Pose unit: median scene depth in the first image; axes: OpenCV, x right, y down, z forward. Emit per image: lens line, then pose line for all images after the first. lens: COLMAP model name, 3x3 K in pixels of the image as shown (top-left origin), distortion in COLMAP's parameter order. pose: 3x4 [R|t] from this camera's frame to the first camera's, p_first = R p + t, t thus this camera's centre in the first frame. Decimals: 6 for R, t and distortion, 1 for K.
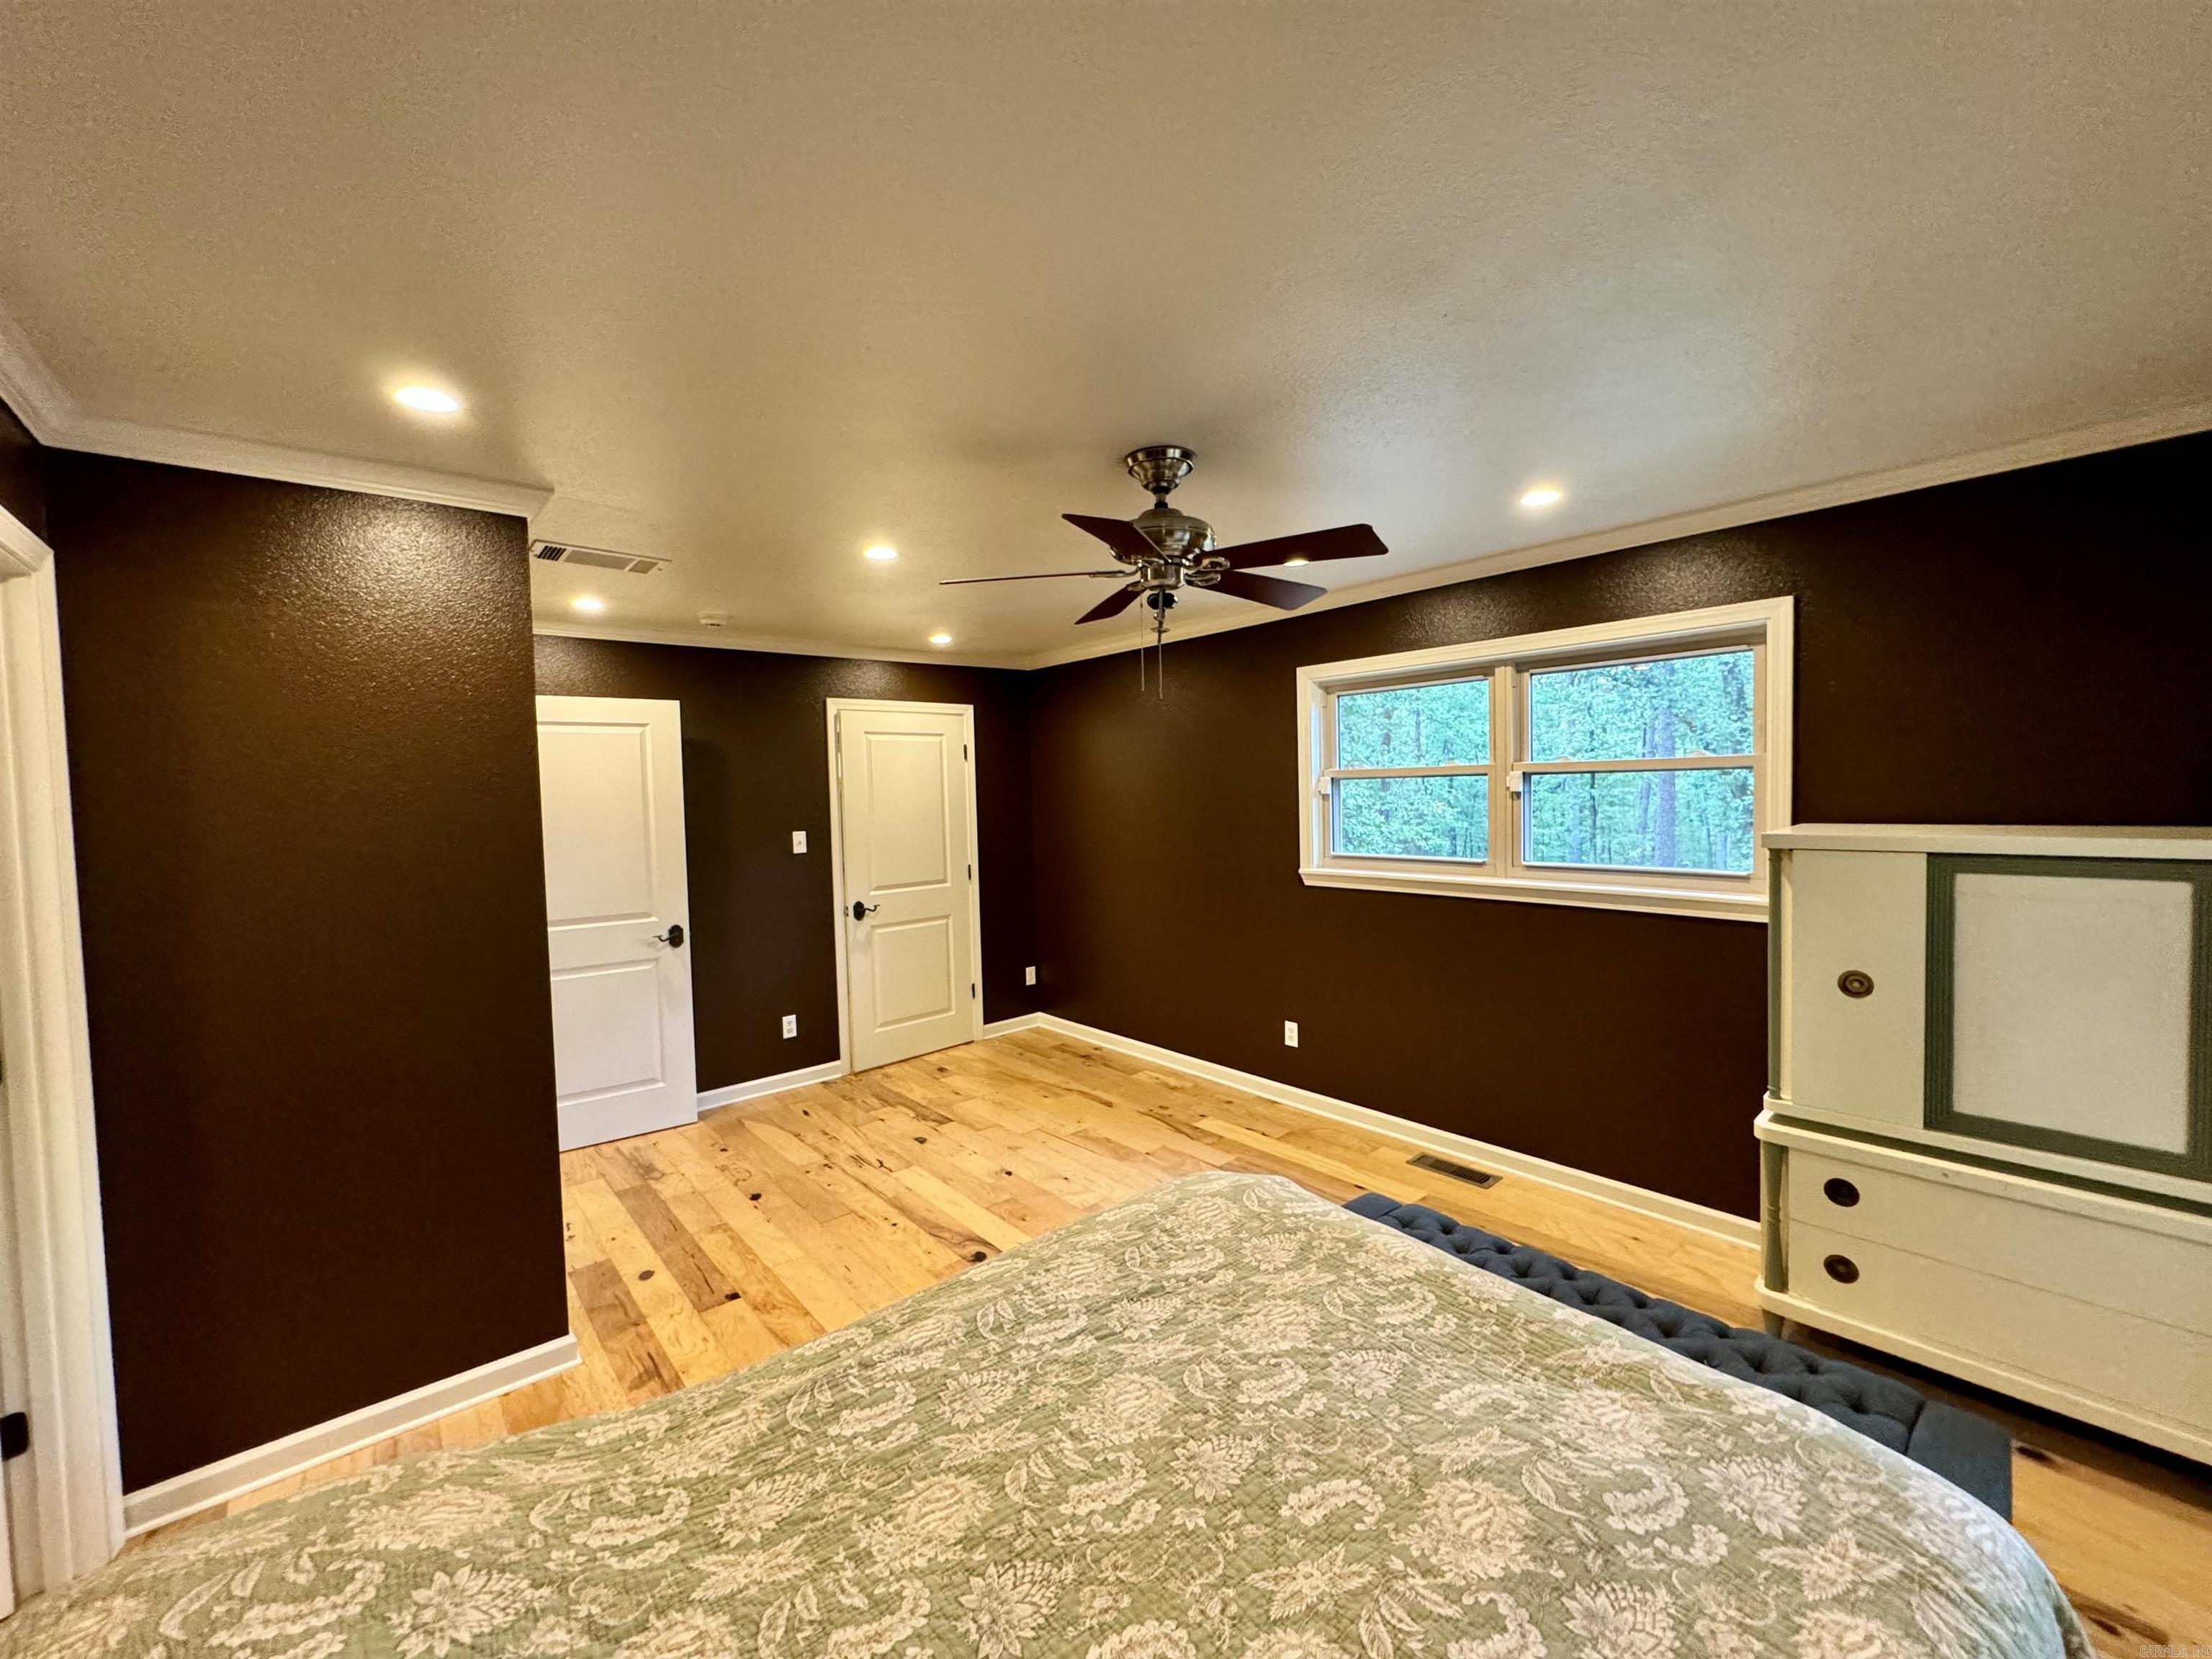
lens RADIAL K [[879.7, 0, 1104.4], [0, 879.7, 829.0], [0, 0, 1]] dist [-0.003374, 0.000769]
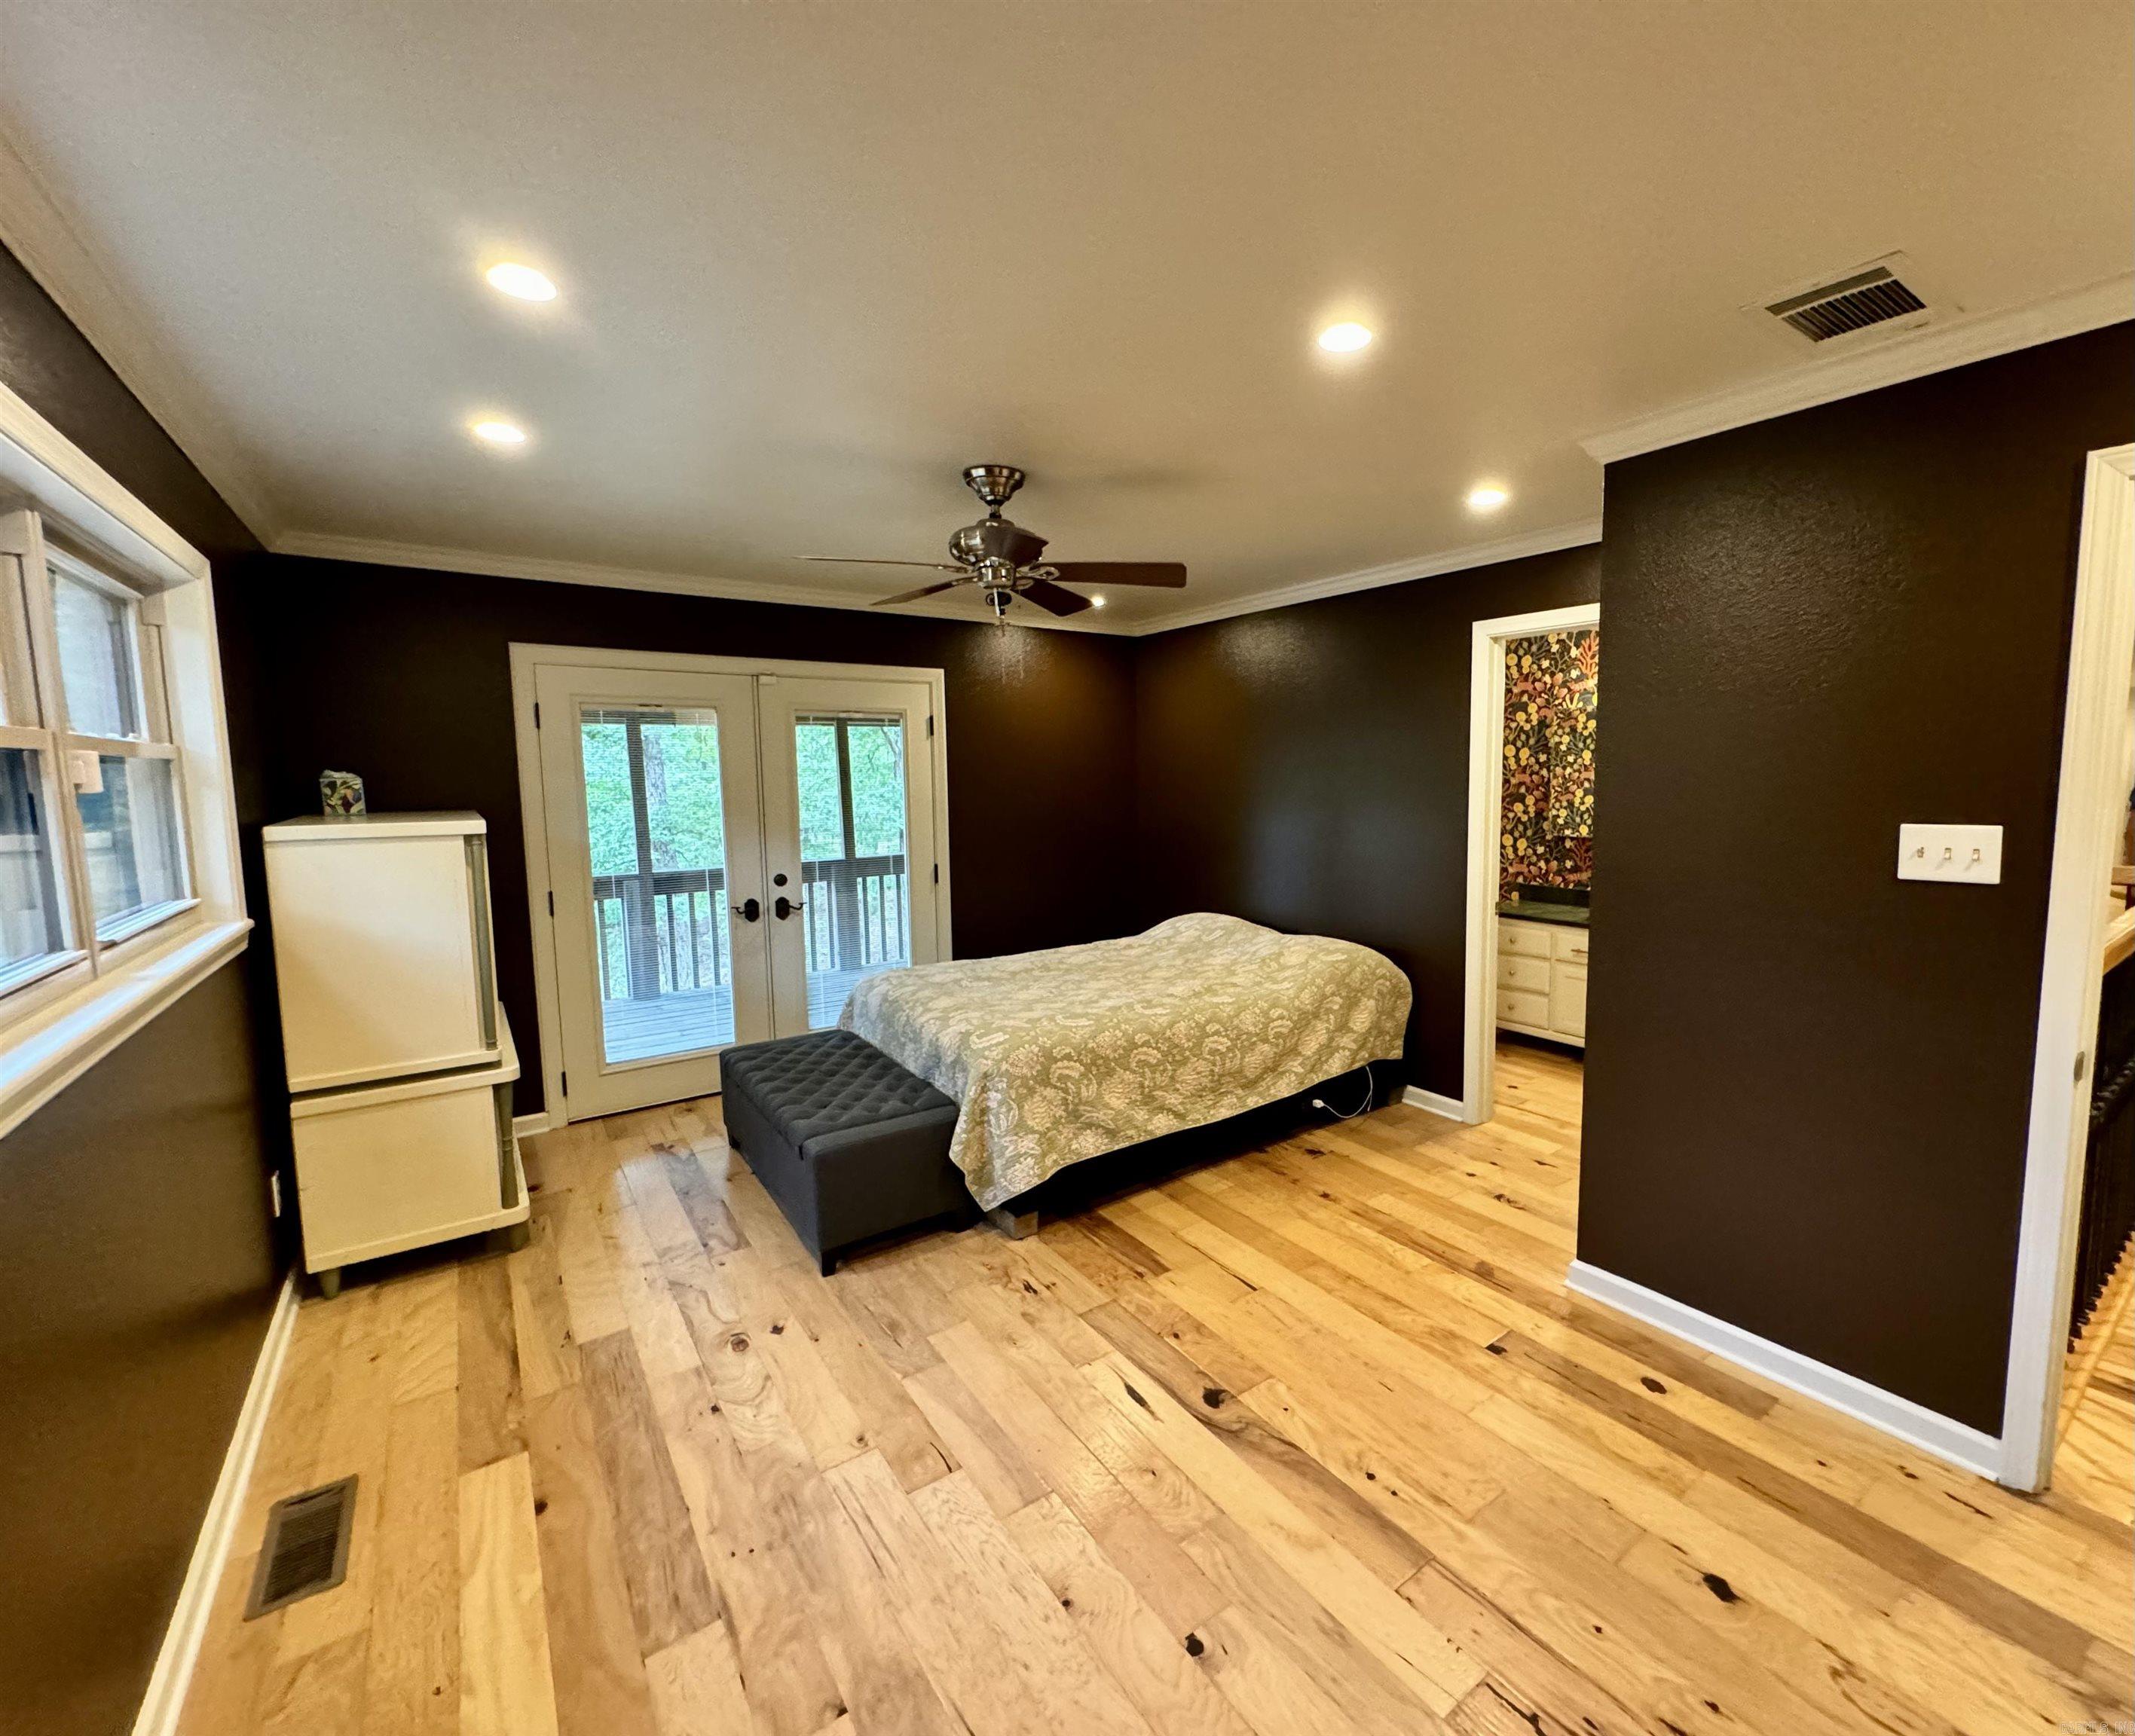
lens RADIAL K [[925.0, 0, 1158.7], [0, 925.0, 855.5], [0, 0, 1]] dist [0.002546, -0.000163]
pose [[-0.997327, 0.034593, 0.064358, -0.125263], [0.043184, 0.989590, 0.137287, -0.049968], [-0.058938, 0.139699, -0.988438, 1.308667]]
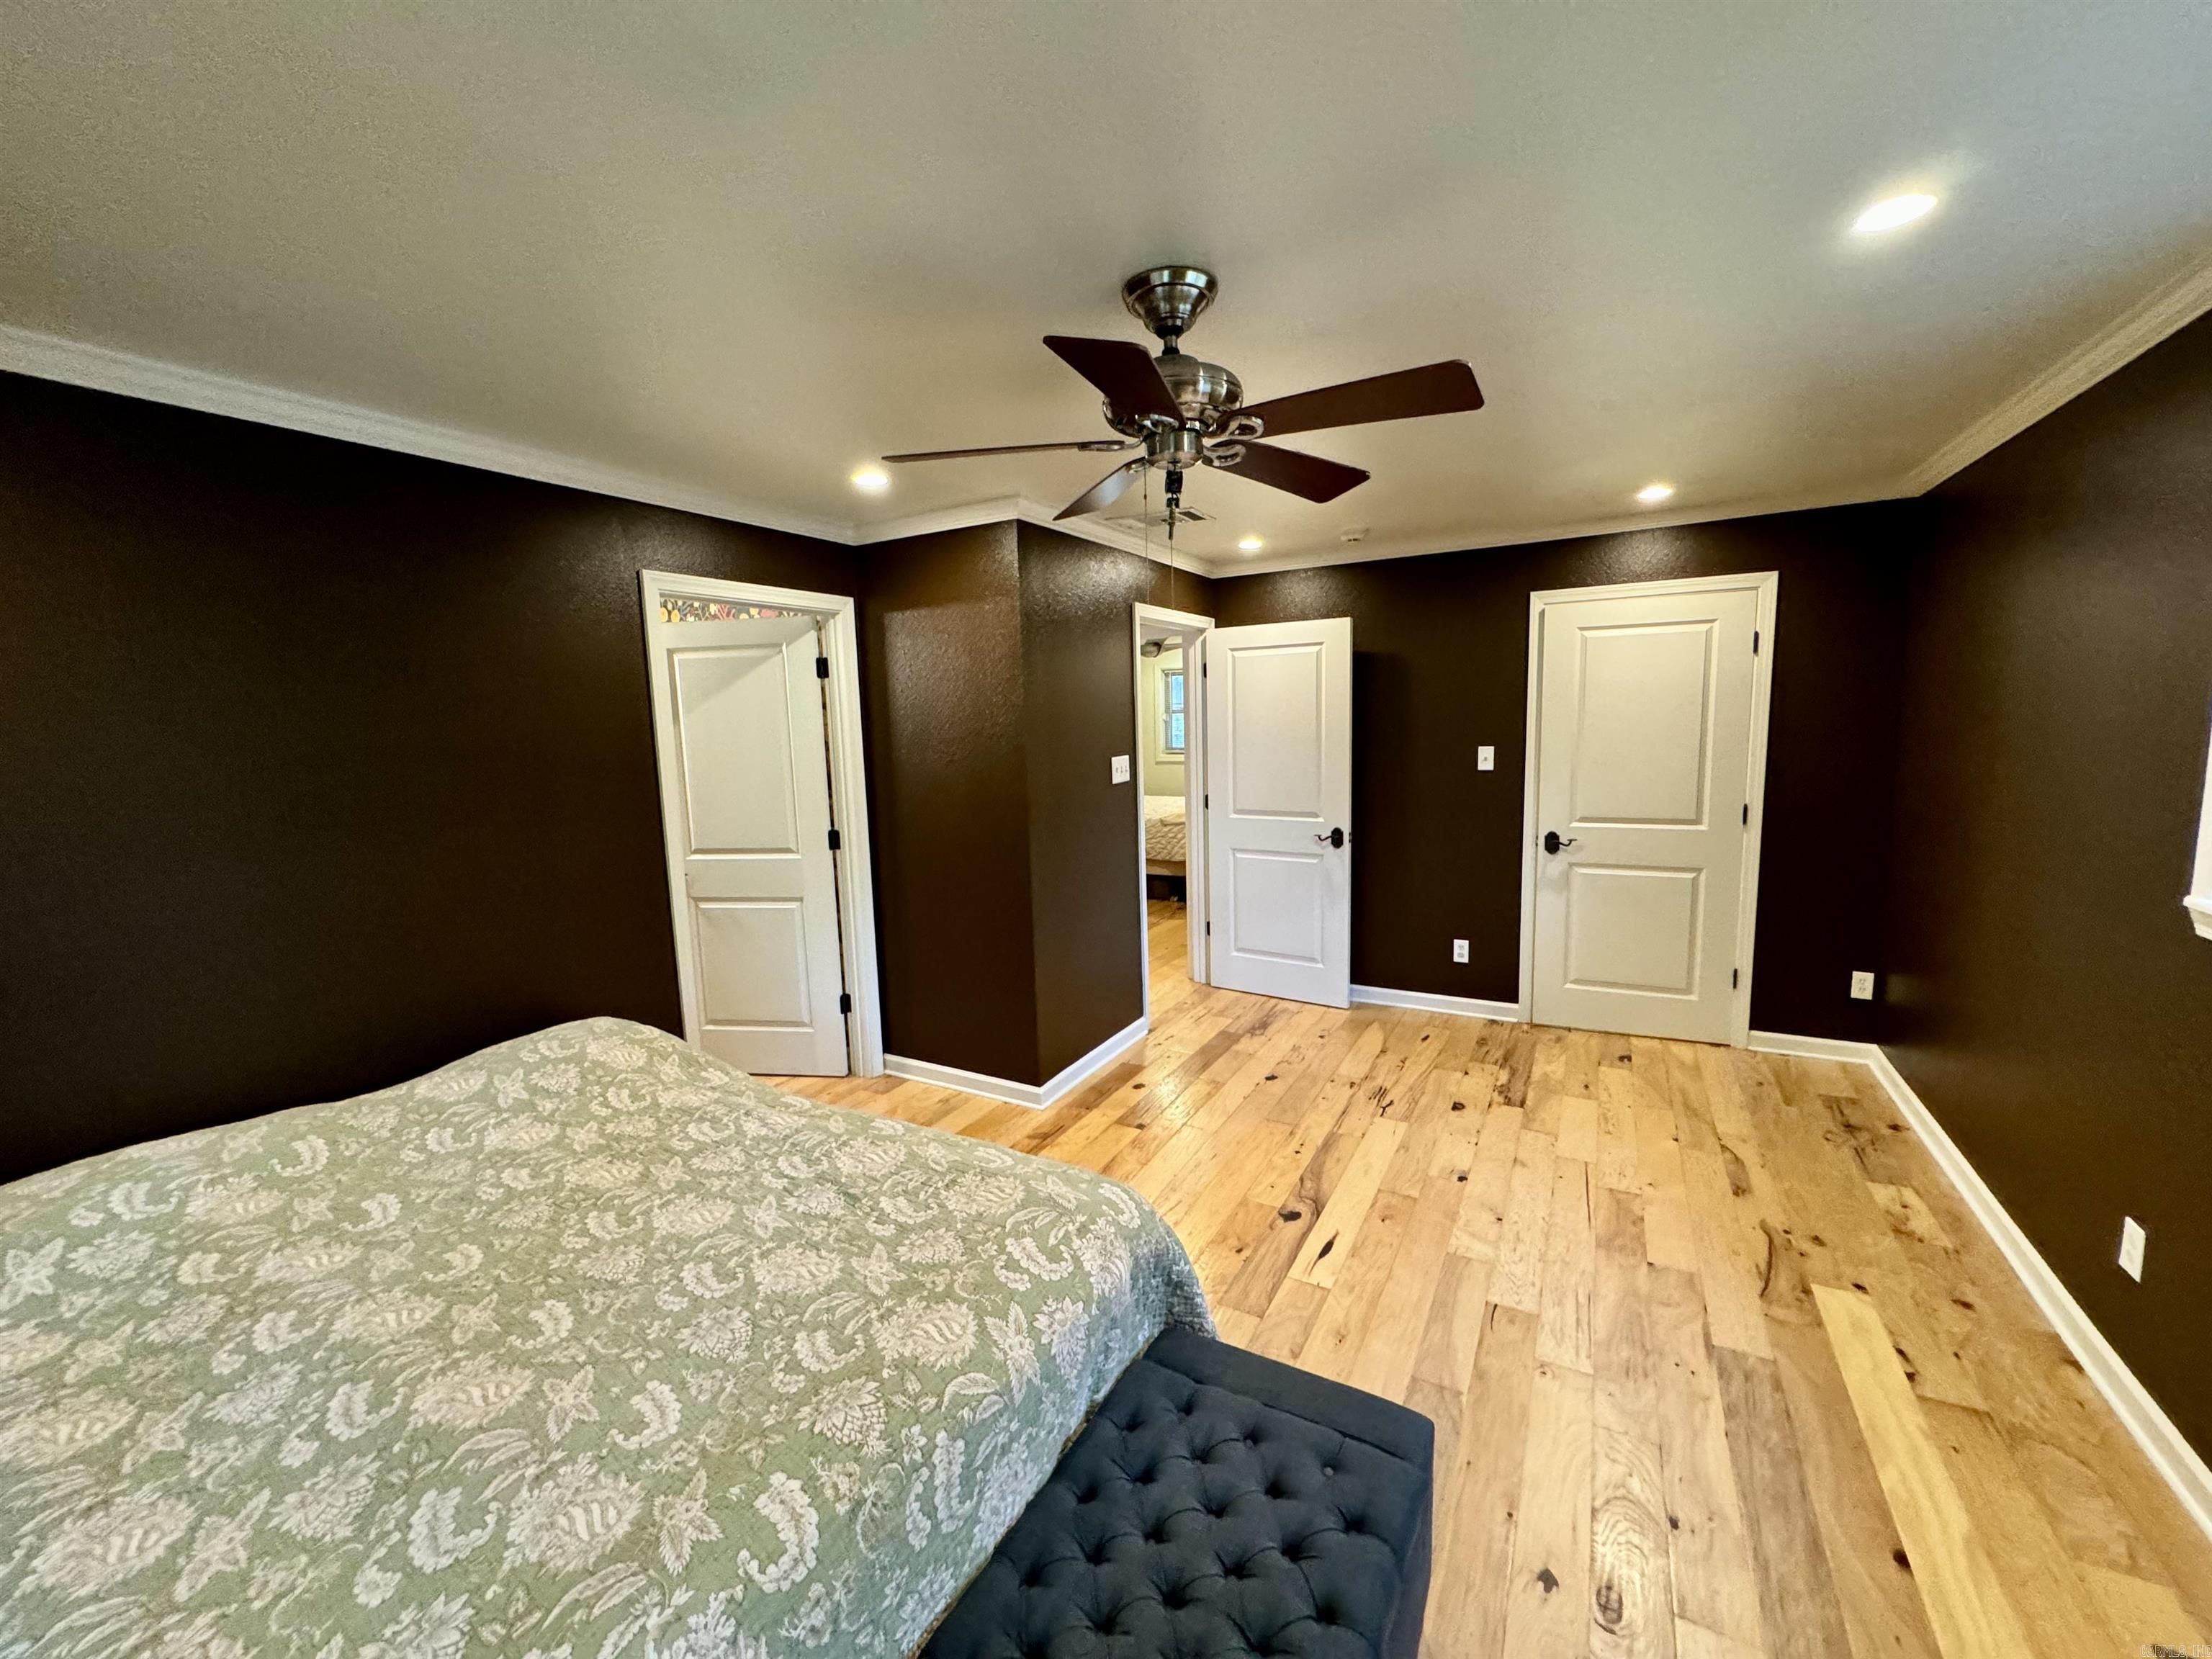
lens RADIAL K [[879.7, 0, 1107.6], [0, 879.7, 827.6], [0, 0, 1]] dist [-0.003374, 0.000769]
pose [[0.343545, 0.134888, -0.929399, 0.466614], [-0.021984, 0.990515, 0.135632, -0.035585], [0.938879, -0.026164, 0.343252, 0.389369]]
